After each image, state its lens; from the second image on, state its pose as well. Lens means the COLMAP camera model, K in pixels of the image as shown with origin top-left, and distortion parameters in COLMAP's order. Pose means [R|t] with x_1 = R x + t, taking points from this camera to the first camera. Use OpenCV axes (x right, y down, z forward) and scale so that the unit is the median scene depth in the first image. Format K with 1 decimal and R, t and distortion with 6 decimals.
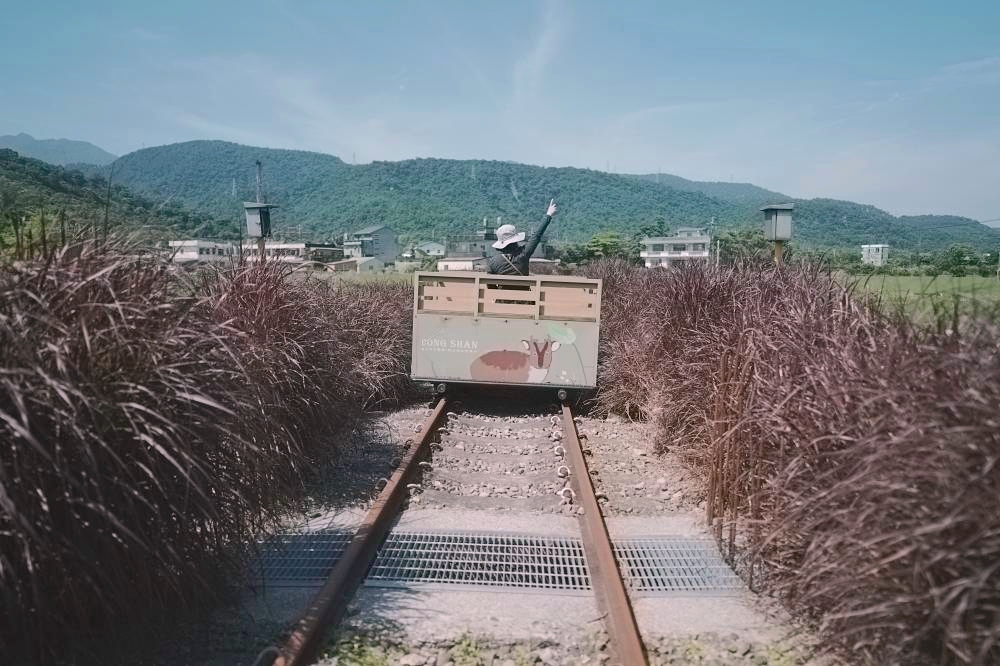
lens RADIAL K [[637.9, 0, 474.3], [0, 637.9, 329.9], [0, 0, 1]] dist [-0.037923, 0.046979]
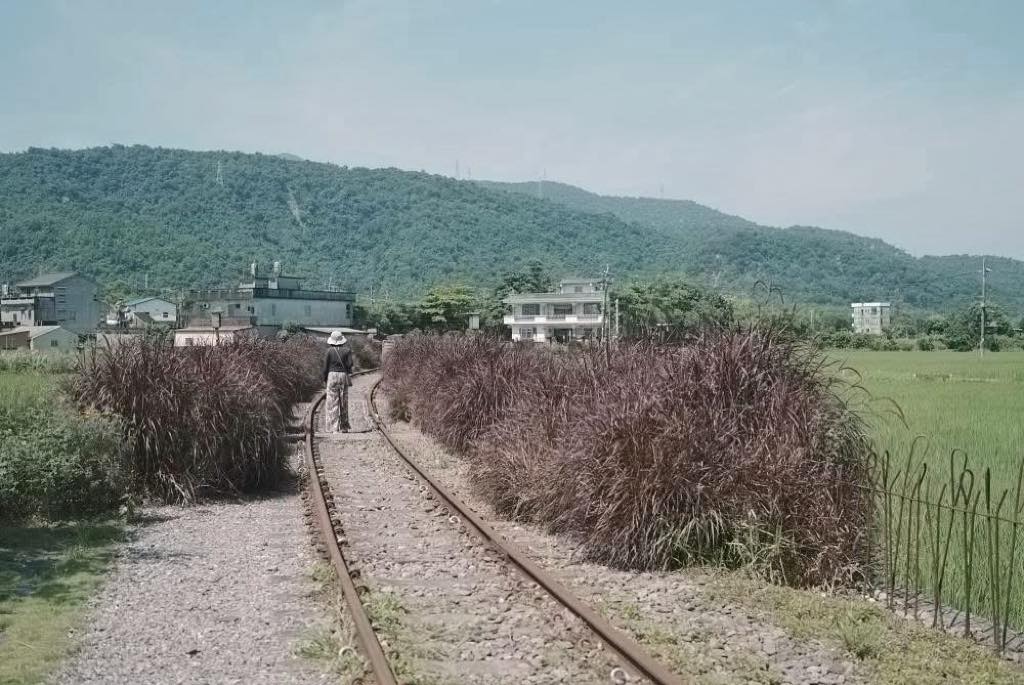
lens RADIAL K [[653.2, 0, 485.7], [0, 653.2, 339.3], [0, 0, 1]] dist [-0.037923, 0.046979]
pose [[0.954129, -0.003066, 0.299381, 0.051417], [0.033996, 0.994590, -0.098157, -0.038106], [-0.297460, 0.103832, 0.949071, 0.408425]]
